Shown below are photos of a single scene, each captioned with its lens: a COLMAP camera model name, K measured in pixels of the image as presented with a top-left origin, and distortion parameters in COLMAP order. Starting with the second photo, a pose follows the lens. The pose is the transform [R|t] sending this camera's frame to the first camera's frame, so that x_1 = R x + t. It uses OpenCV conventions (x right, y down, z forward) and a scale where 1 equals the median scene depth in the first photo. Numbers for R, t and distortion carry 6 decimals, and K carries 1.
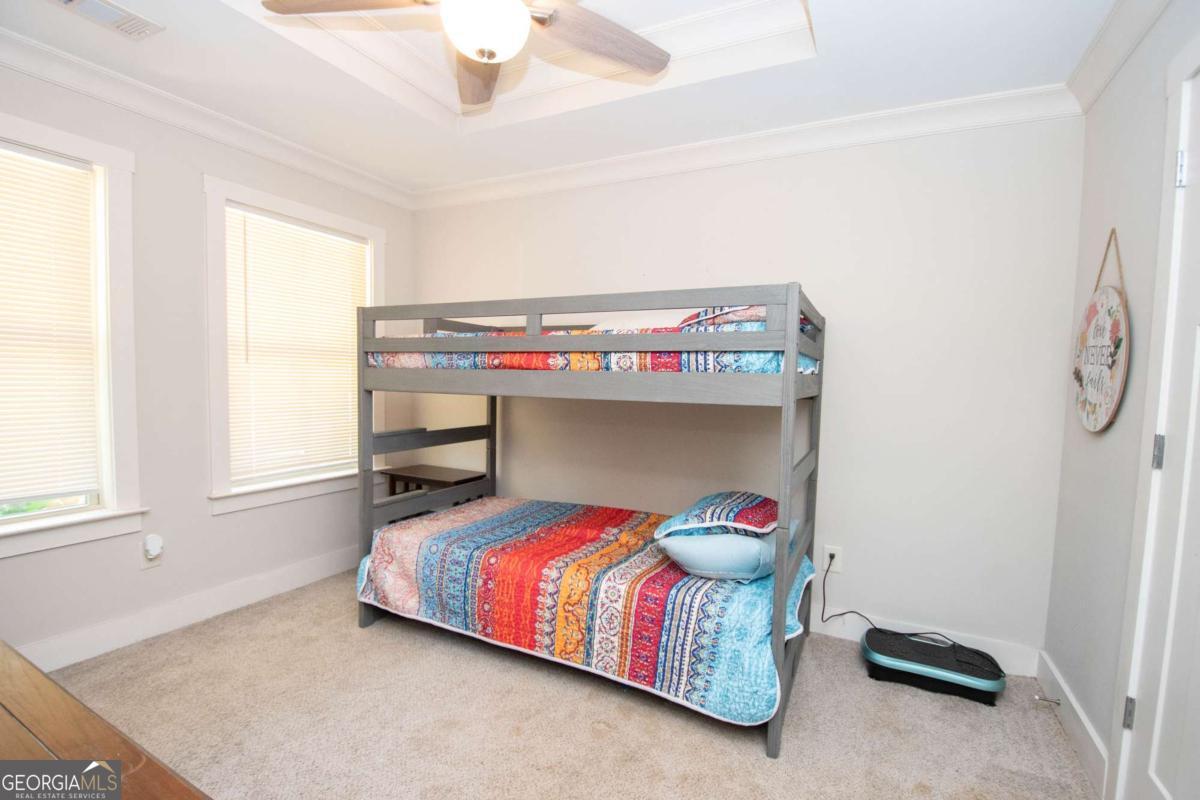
lens RADIAL K [[526.7, 0, 603.7], [0, 526.7, 413.7], [0, 0, 1]] dist [0.002959, -0.015299]
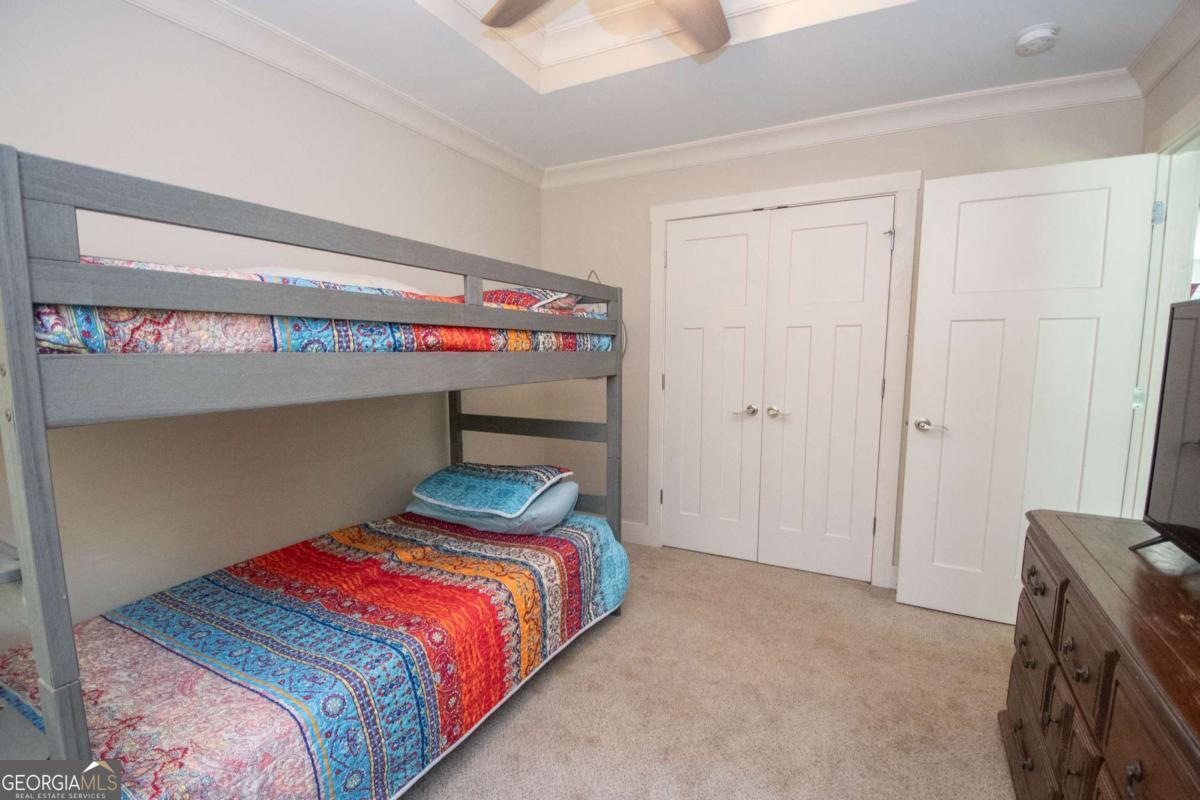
lens RADIAL K [[534.7, 0, 602.4], [0, 534.7, 414.2], [0, 0, 1]] dist [0.016581, -0.023353]
pose [[0.037287, -0.143169, 0.988996, -0.876173], [0.063735, 0.988010, 0.140624, -0.089568], [-0.997270, 0.057790, 0.045965, 0.775936]]
